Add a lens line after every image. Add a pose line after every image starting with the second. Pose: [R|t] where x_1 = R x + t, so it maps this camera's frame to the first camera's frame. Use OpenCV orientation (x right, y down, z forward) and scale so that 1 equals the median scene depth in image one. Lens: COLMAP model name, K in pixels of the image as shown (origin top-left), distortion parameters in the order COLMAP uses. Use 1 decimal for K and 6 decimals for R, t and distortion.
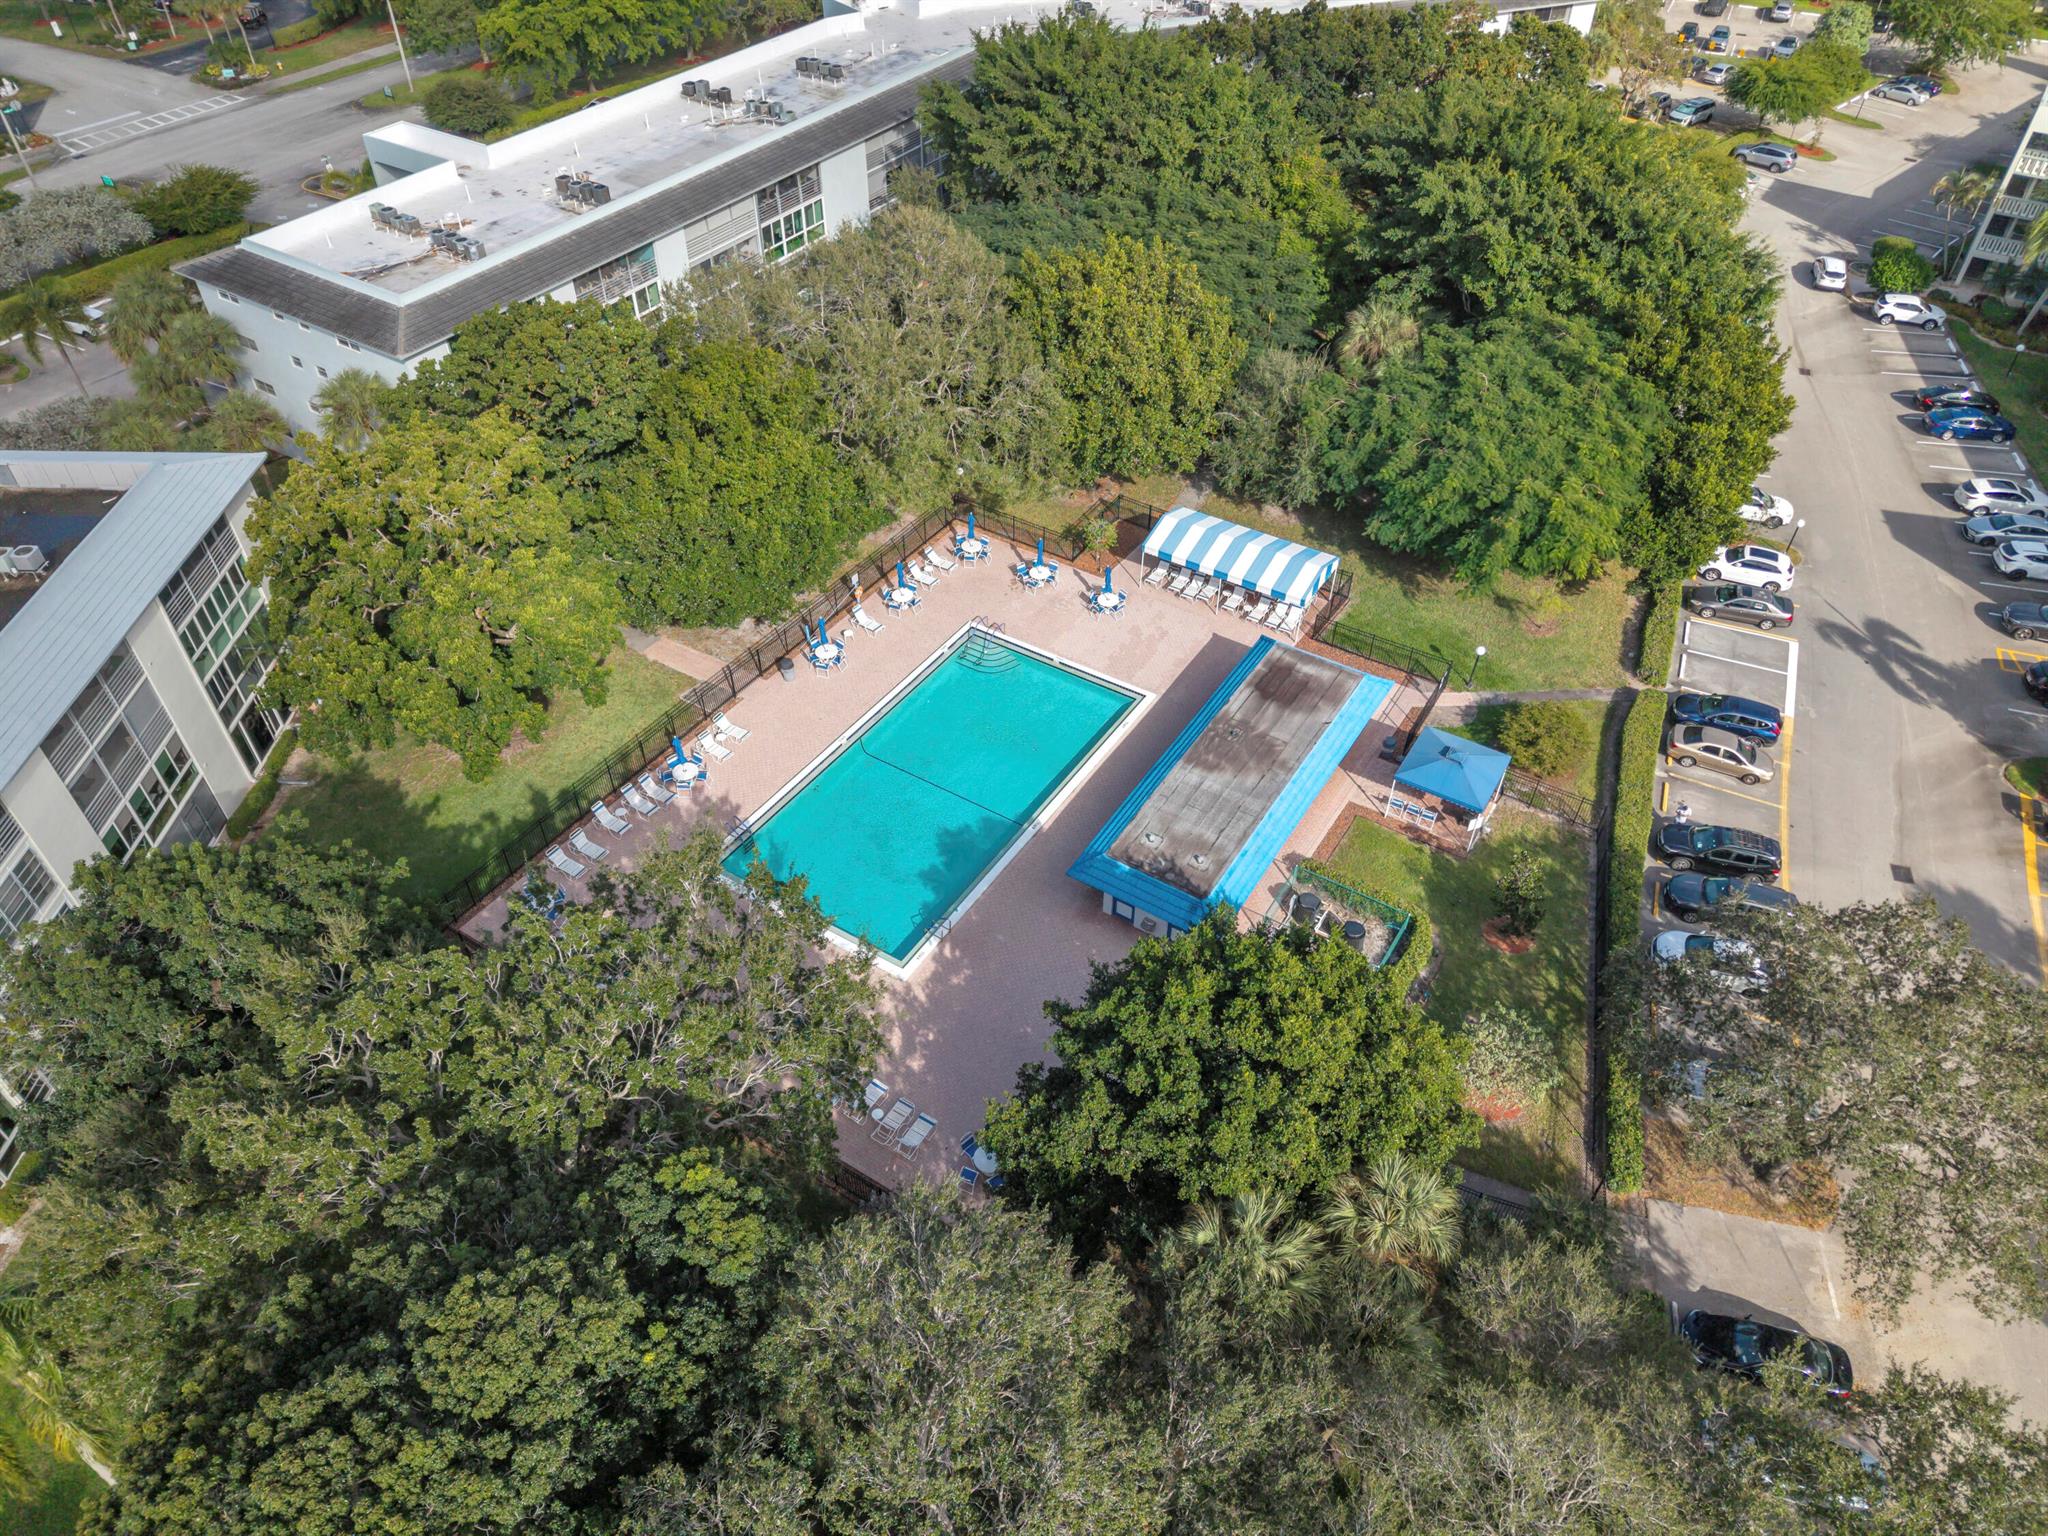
lens RADIAL K [[1378.8, 0, 1020.3], [0, 1378.8, 769.6], [0, 0, 1]] dist [0.010548, -0.003829]
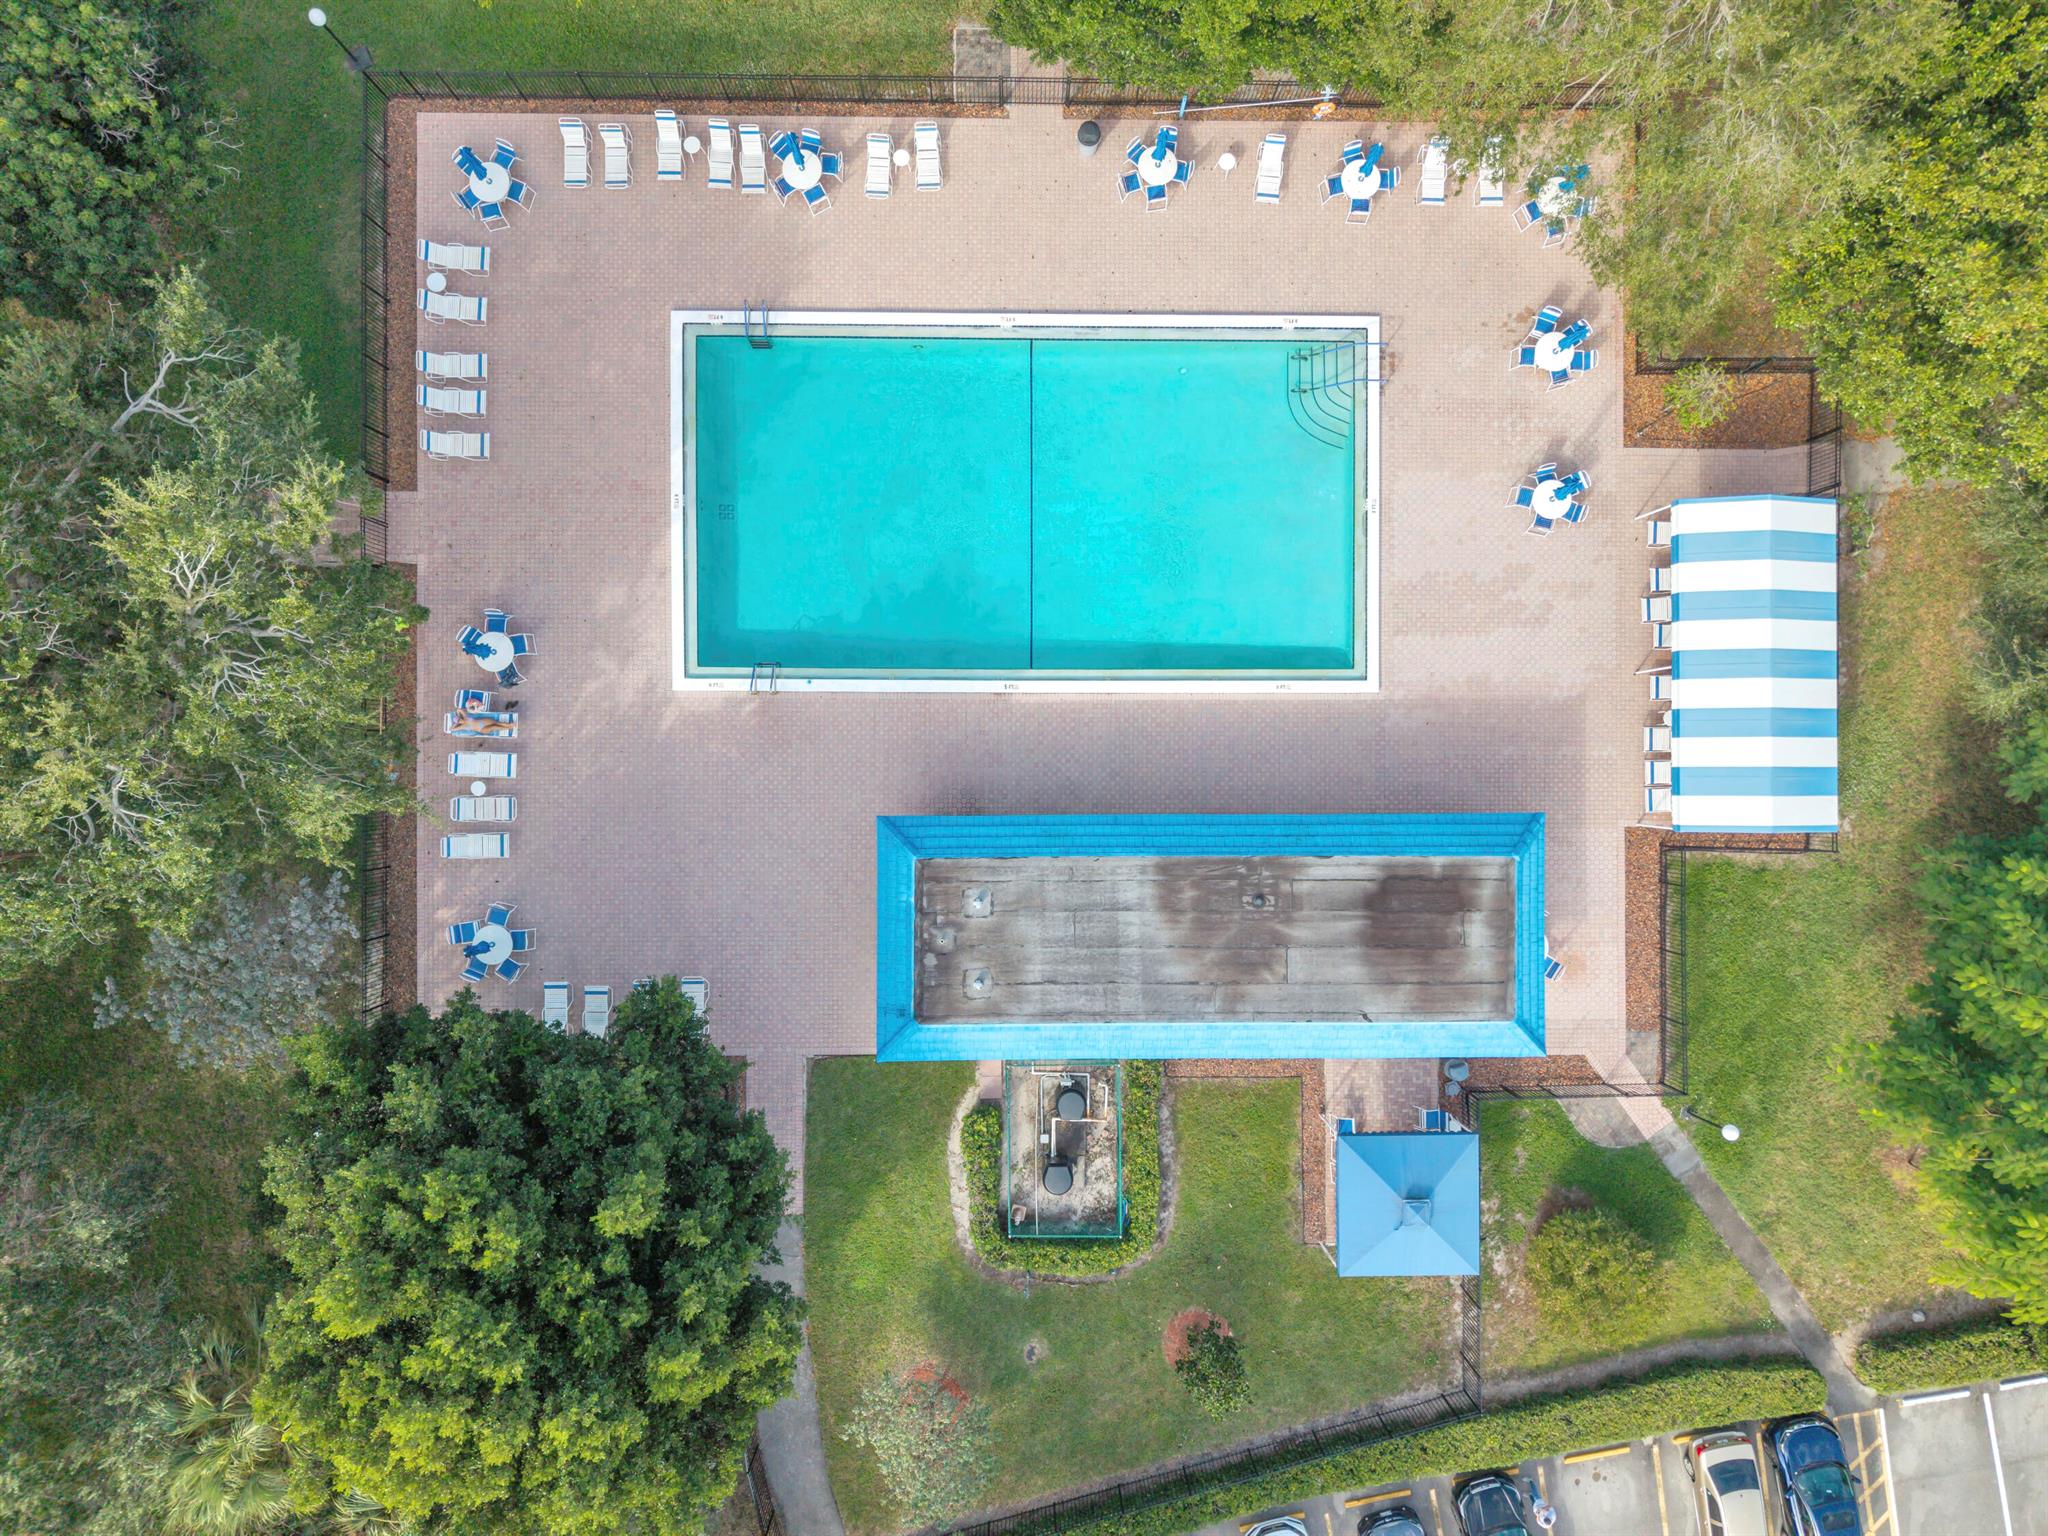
lens RADIAL K [[1378.8, 0, 1024.8], [0, 1378.8, 776.8], [0, 0, 1]] dist [0.010548, -0.003829]
pose [[0.536521, 0.843887, 0.000687, 0.049023], [-0.587664, 0.373037, 0.717980, -0.410707], [0.605637, -0.385615, 0.696064, 0.503499]]
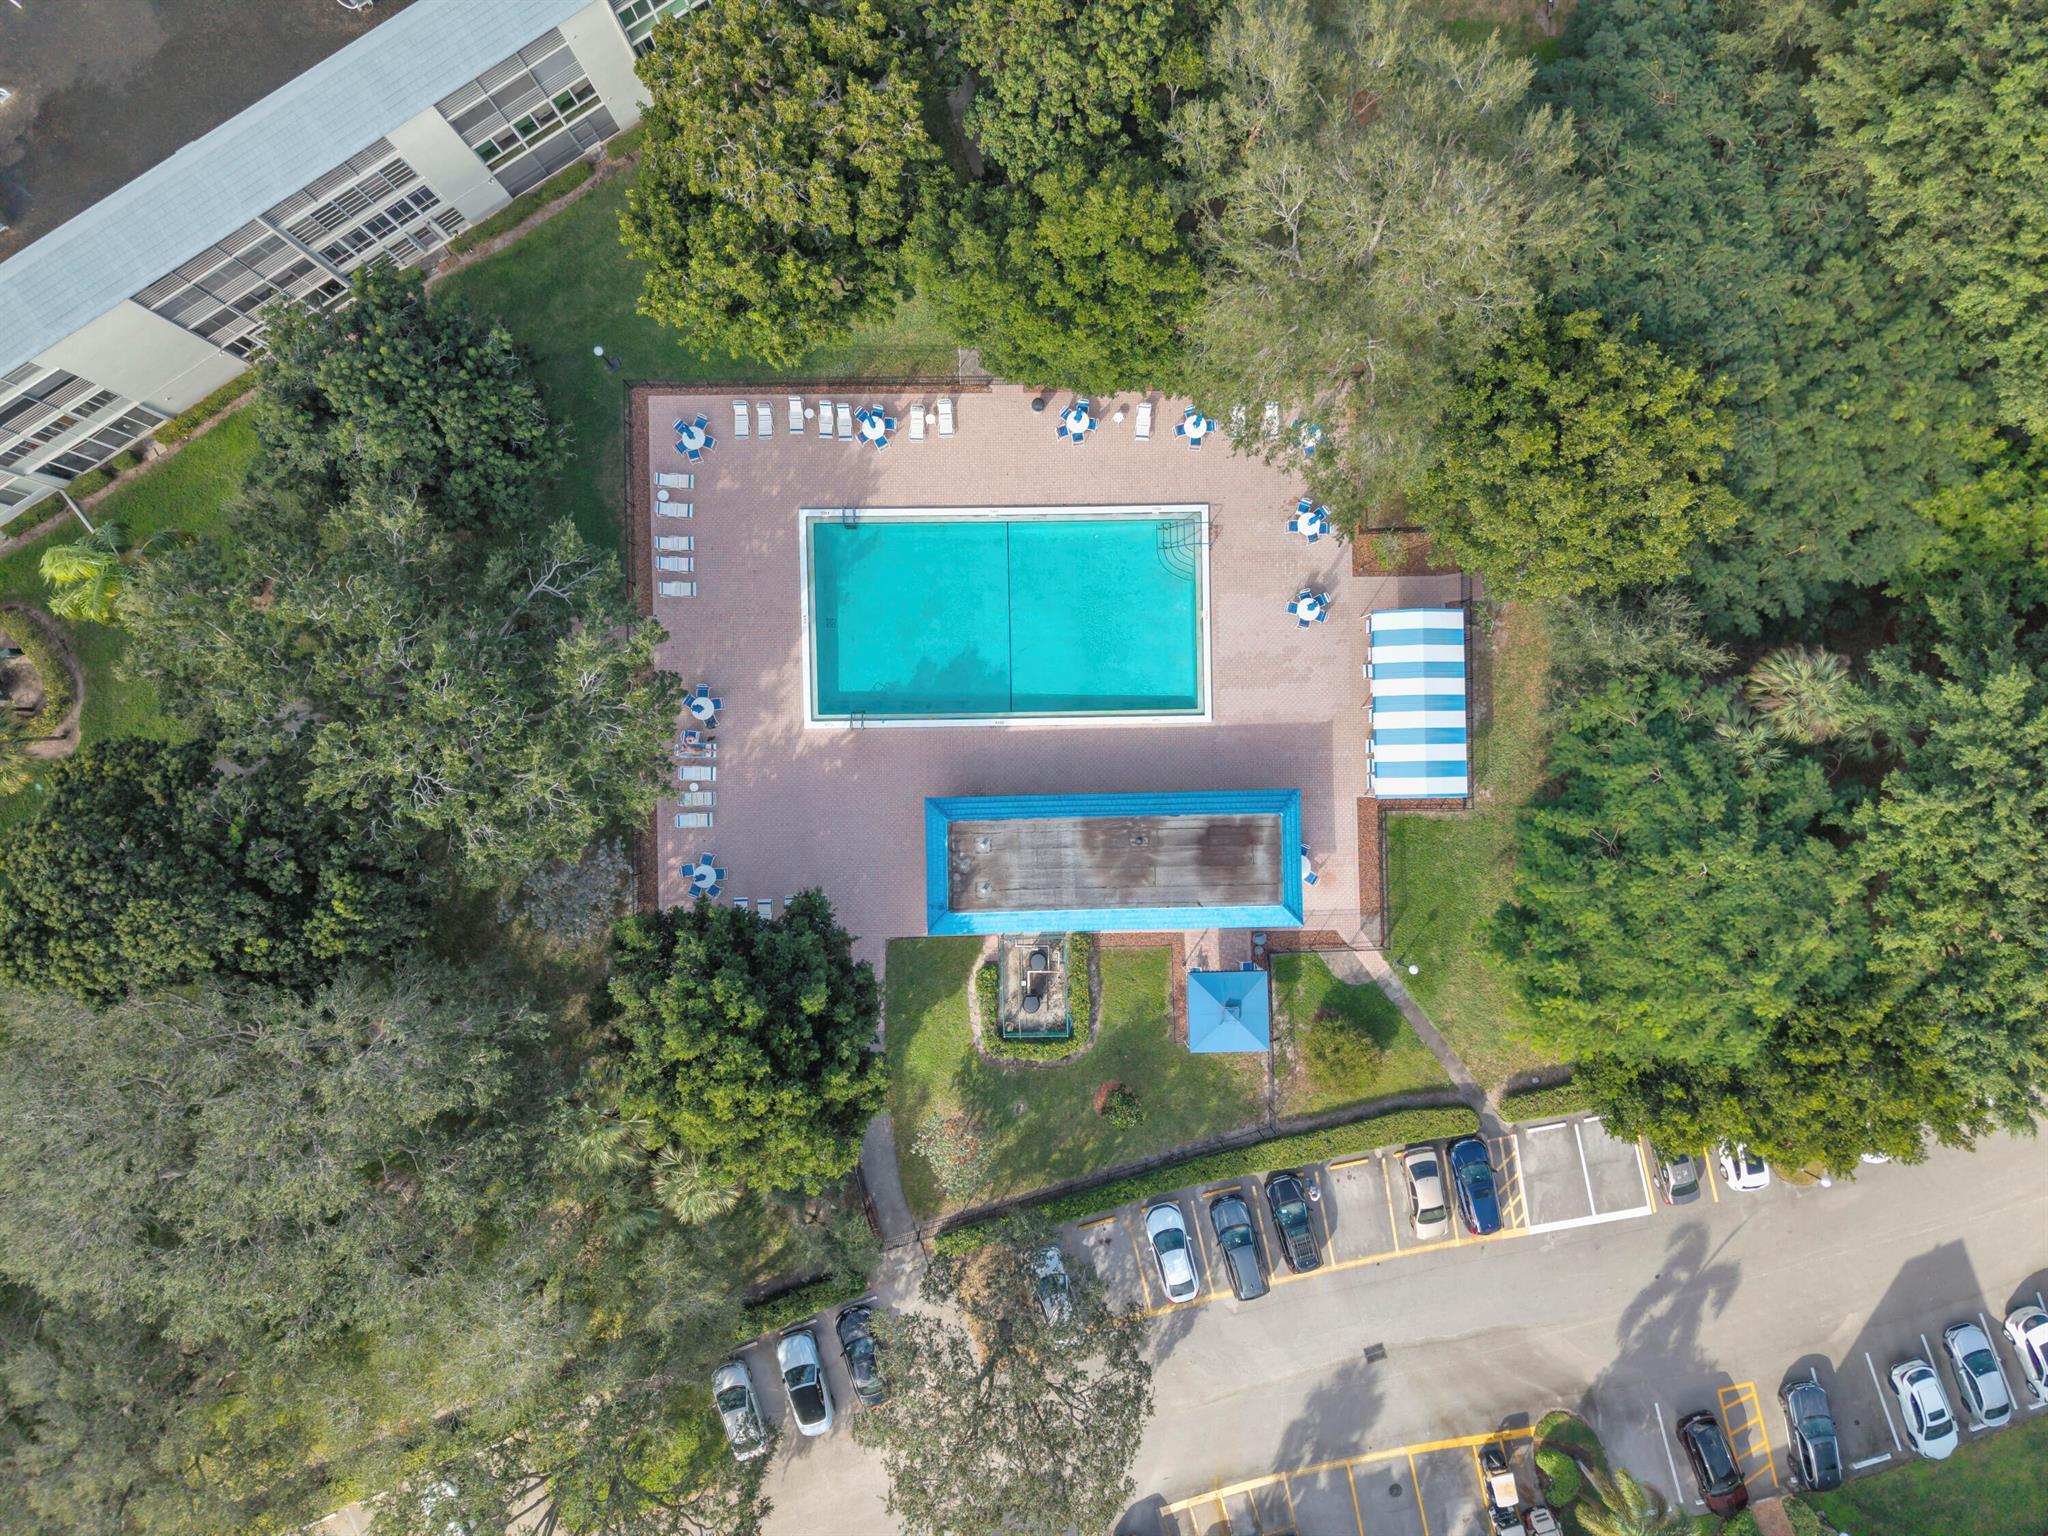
lens RADIAL K [[1378.8, 0, 1019.3], [0, 1378.8, 760.1], [0, 0, 1]] dist [0.010548, -0.003829]
pose [[0.552356, 0.833579, -0.007058, 0.052538], [-0.583295, 0.392531, 0.711117, -0.751329], [0.595542, -0.388673, 0.703039, 0.177531]]
